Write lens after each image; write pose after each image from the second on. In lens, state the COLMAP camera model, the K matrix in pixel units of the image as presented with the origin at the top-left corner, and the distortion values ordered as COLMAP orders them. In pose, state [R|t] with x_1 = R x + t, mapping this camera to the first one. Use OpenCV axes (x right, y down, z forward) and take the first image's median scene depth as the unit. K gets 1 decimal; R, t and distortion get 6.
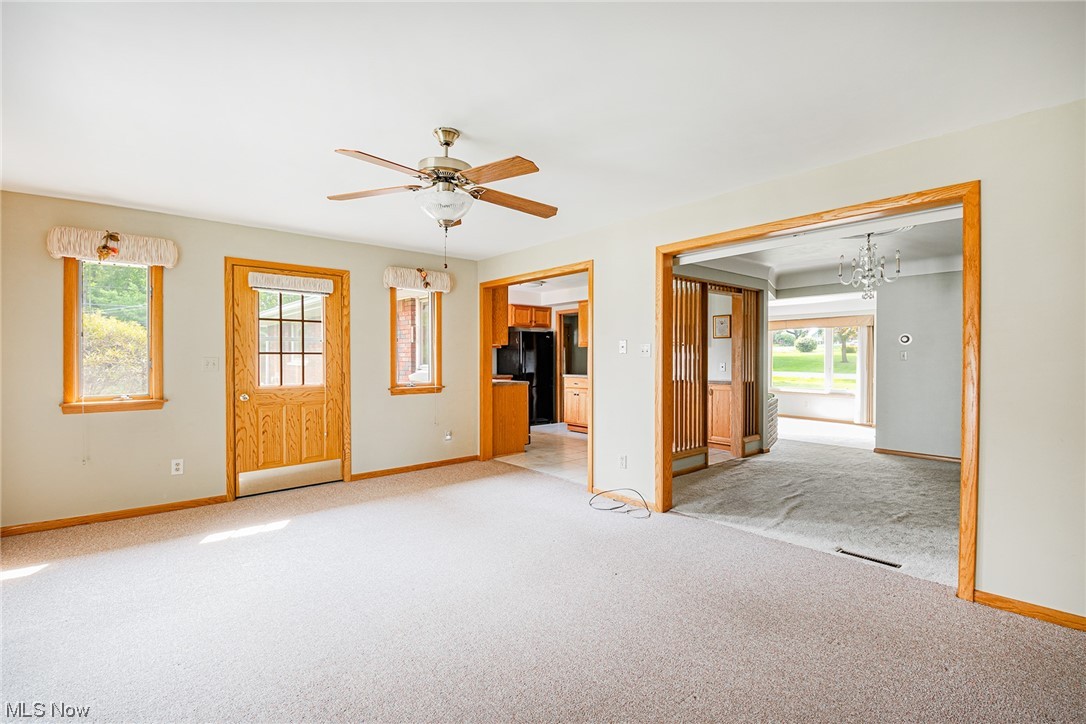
lens RADIAL K [[495.2, 0, 546.7], [0, 495.2, 359.2], [0, 0, 1]] dist [0.016057, -0.020988]
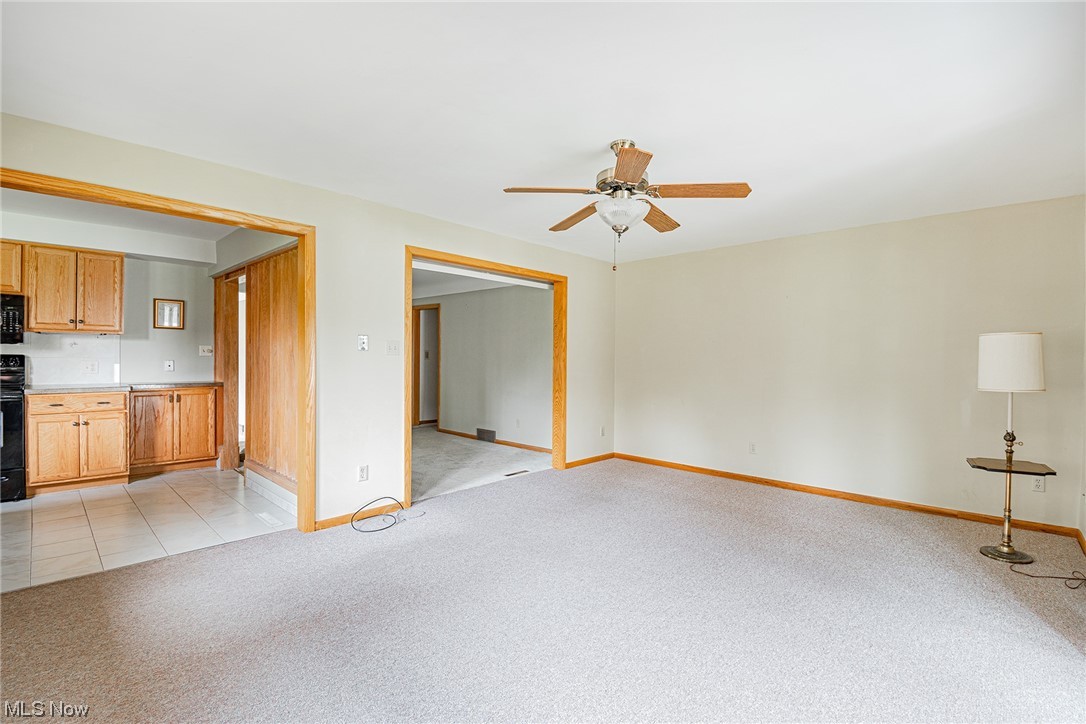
lens RADIAL K [[495.2, 0, 546.7], [0, 495.2, 359.2], [0, 0, 1]] dist [0.016057, -0.020988]
pose [[-0.113824, -0.003291, 0.993495, -0.812173], [-0.004395, 0.999986, 0.002809, 0.000670], [-0.993491, -0.004047, -0.113837, 0.835213]]
